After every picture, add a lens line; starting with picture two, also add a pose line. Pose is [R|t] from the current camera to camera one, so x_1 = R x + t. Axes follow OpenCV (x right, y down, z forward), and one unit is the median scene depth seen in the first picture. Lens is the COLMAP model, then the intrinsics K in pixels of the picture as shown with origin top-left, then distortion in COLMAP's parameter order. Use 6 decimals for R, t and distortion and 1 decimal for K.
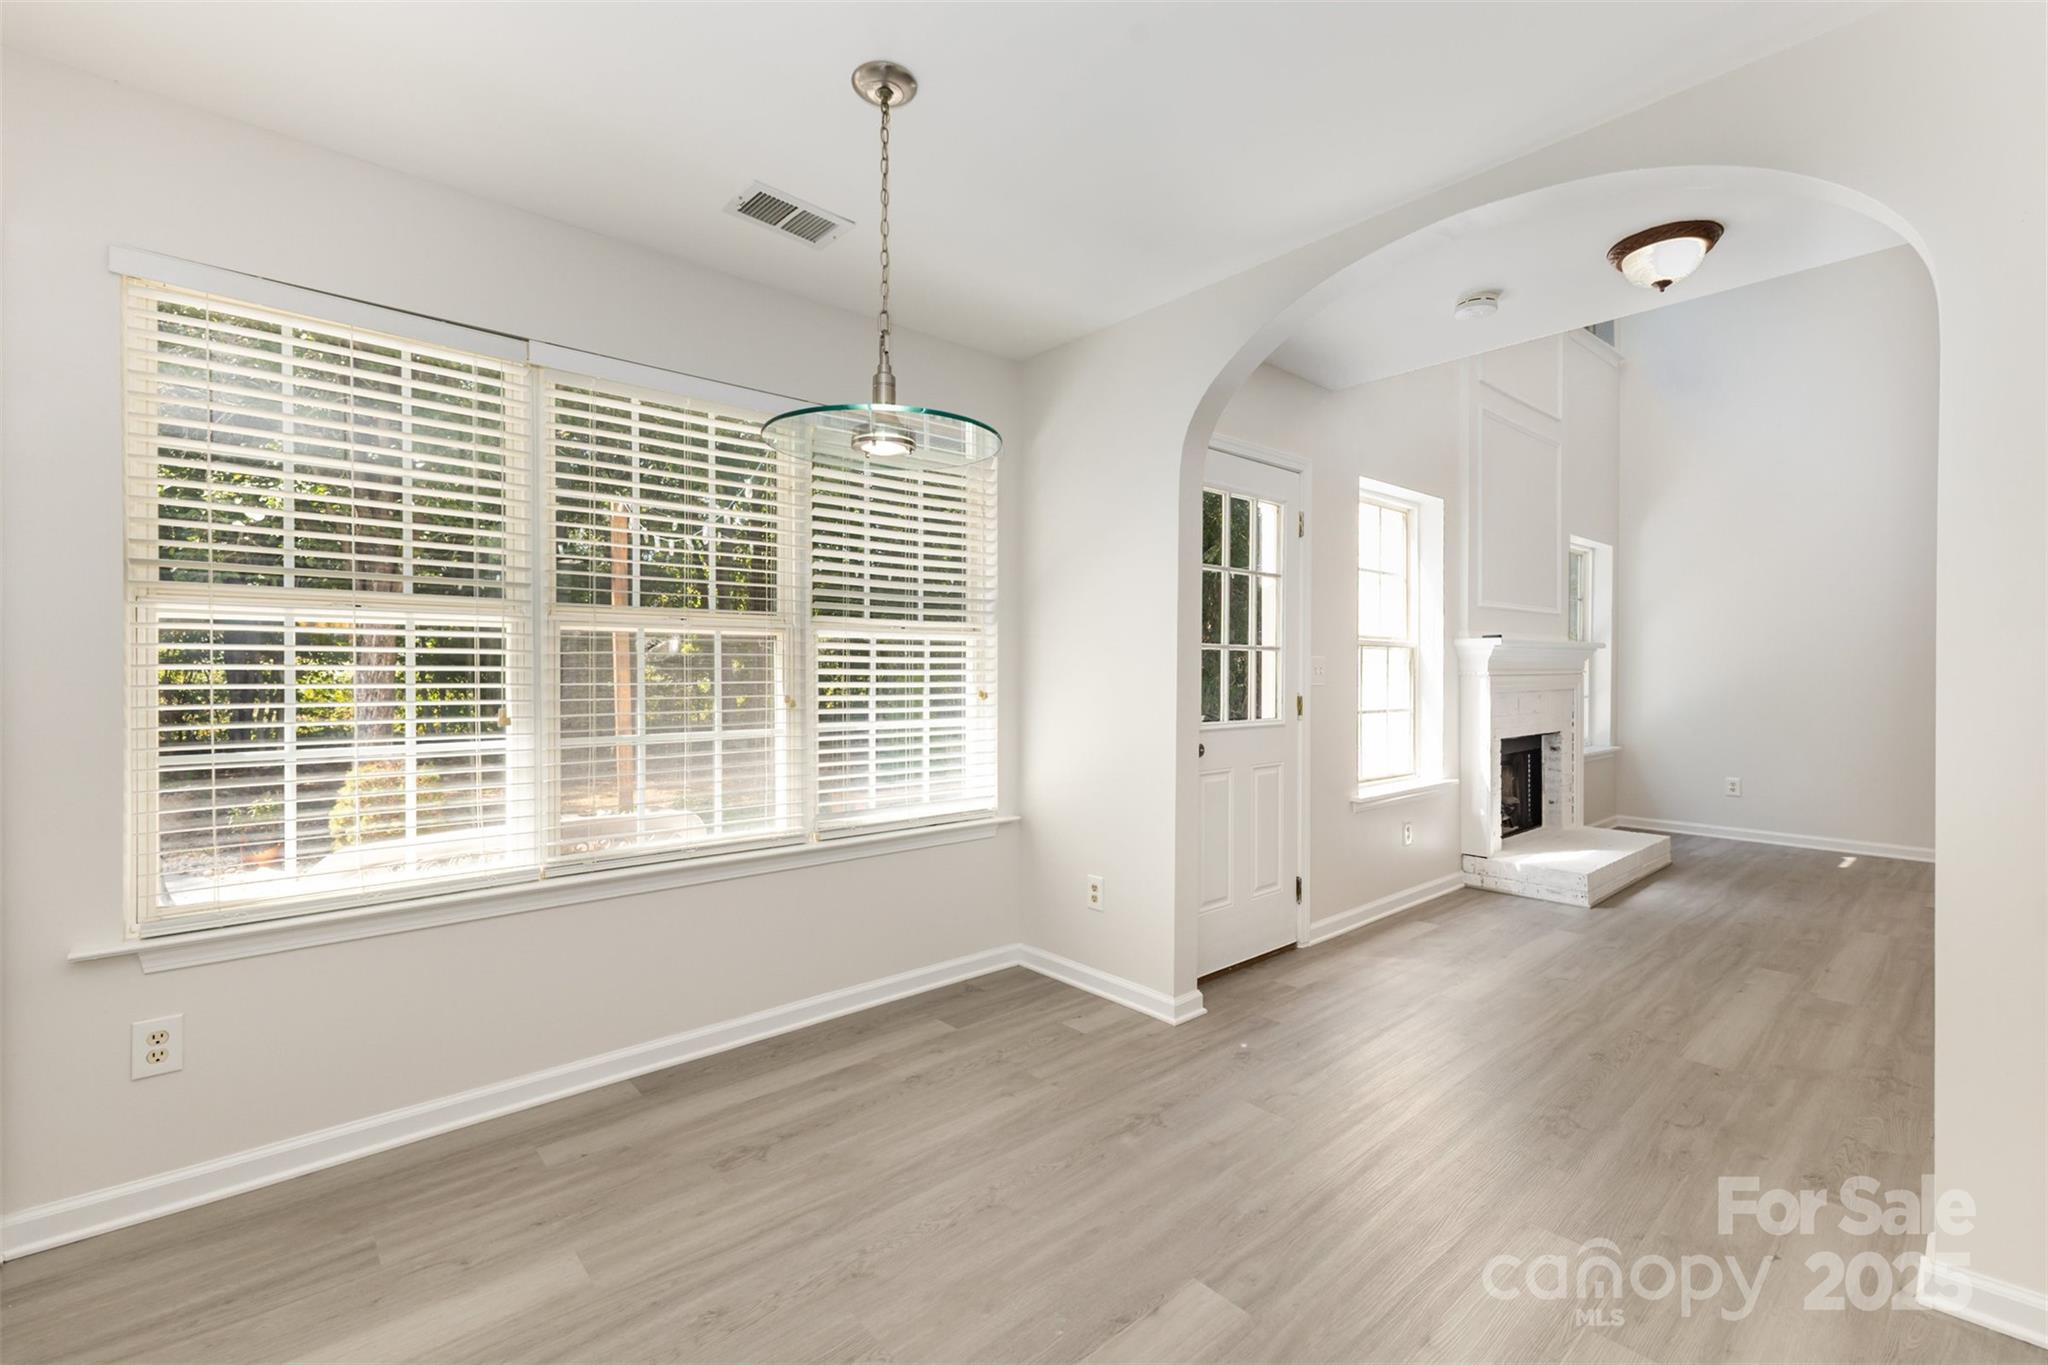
lens RADIAL K [[881.9, 0, 1029.0], [0, 881.9, 677.6], [0, 0, 1]] dist [0.005052, -0.000146]
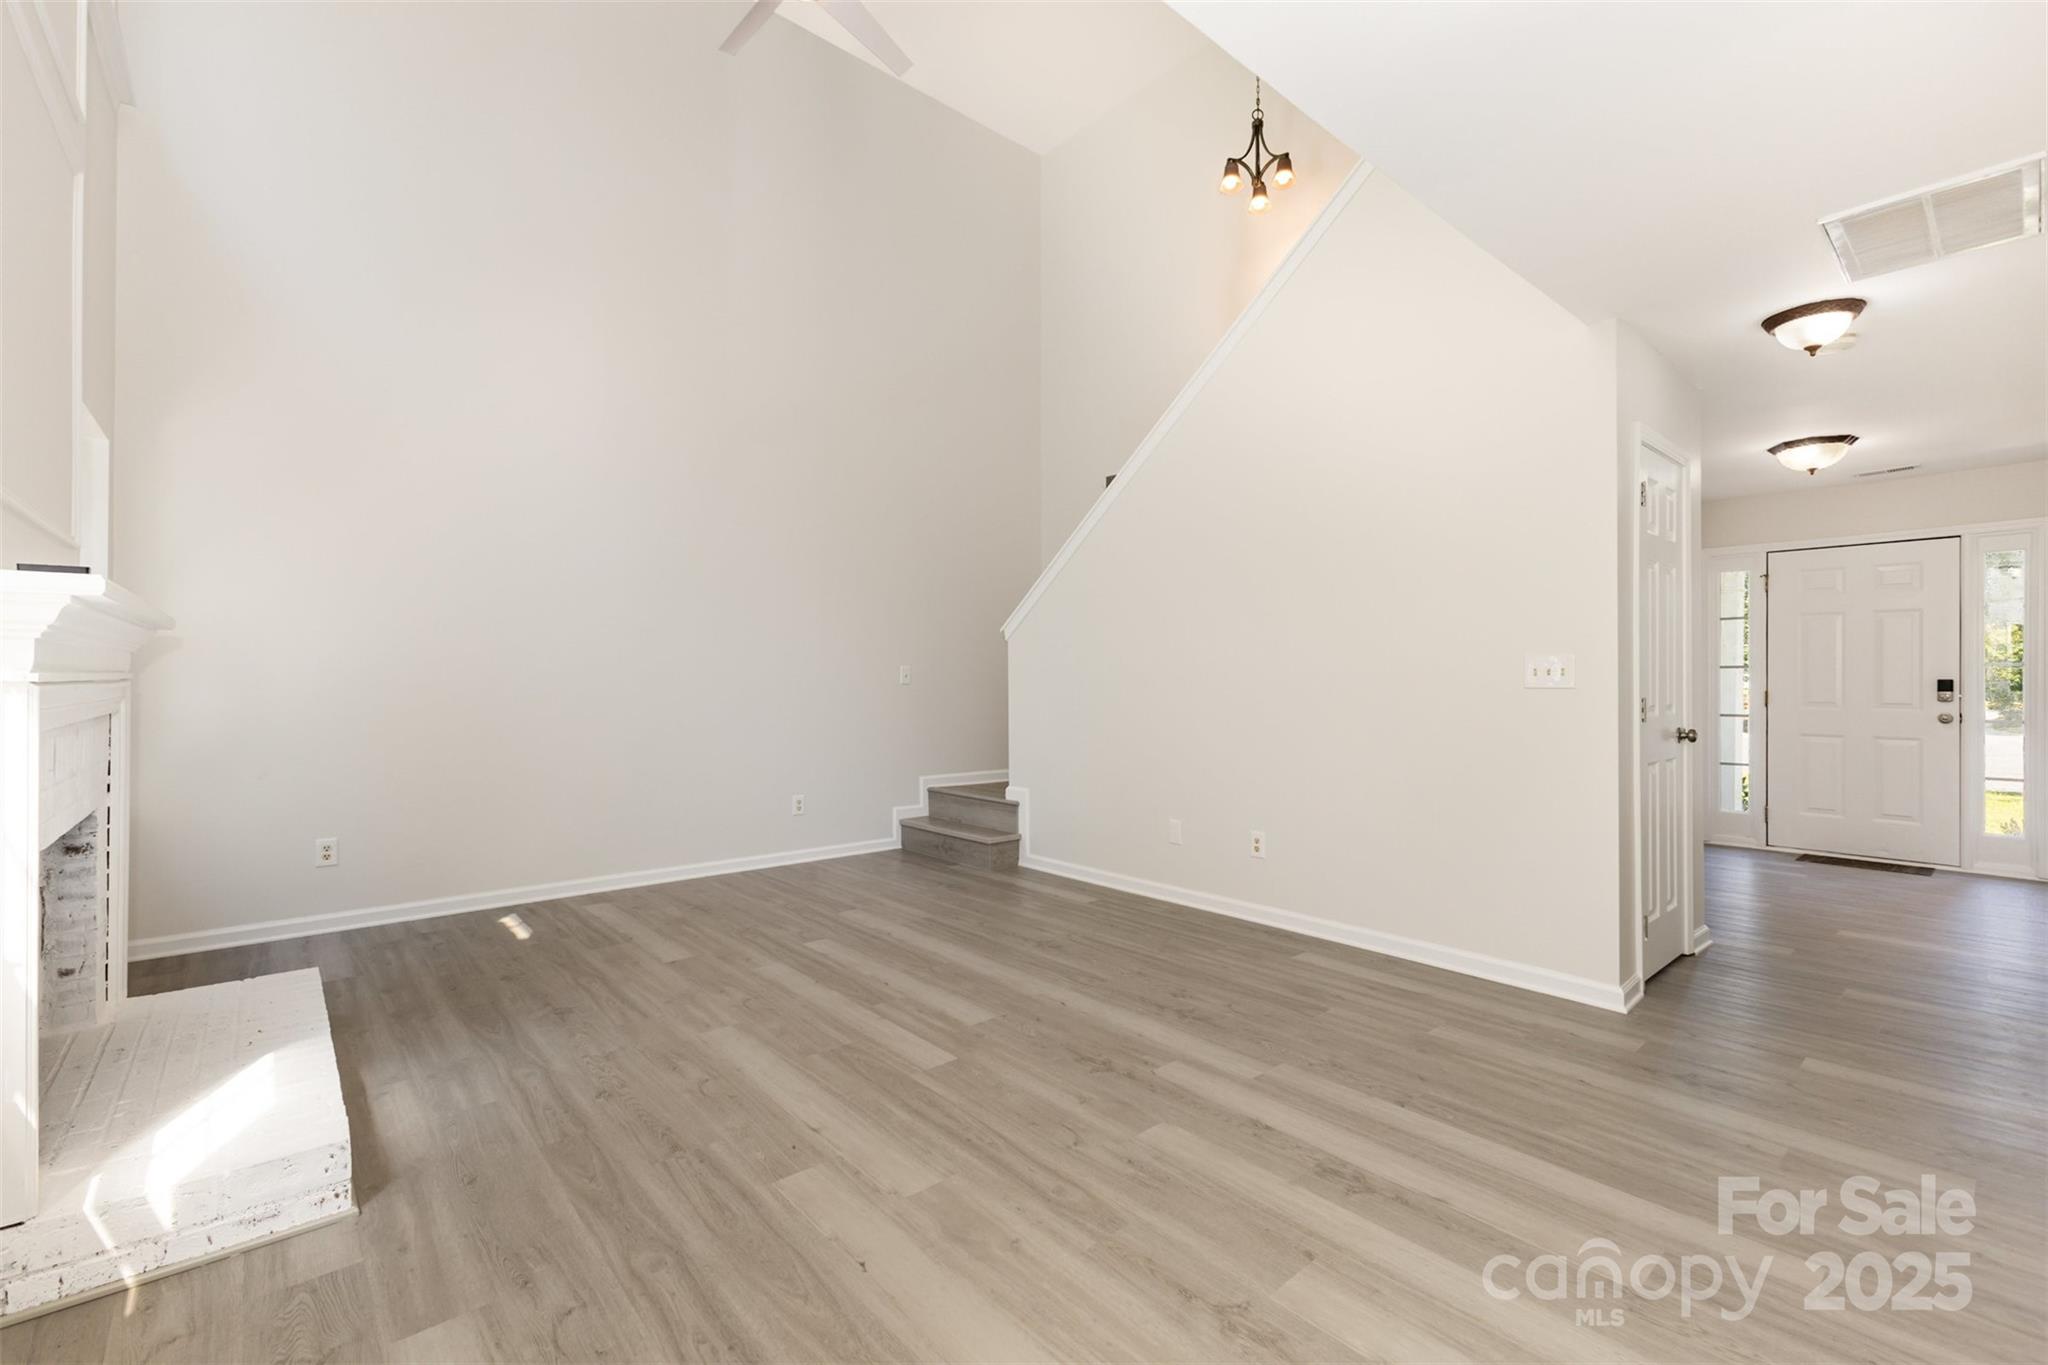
lens RADIAL K [[878.0, 0, 1032.4], [0, 878.0, 685.9], [0, 0, 1]] dist [0.011128, -0.000006]
pose [[0.004957, -0.007997, 0.999956, 0.233709], [0.008265, 0.999934, 0.007956, -0.002748], [-0.999954, 0.008226, 0.005023, 0.780070]]
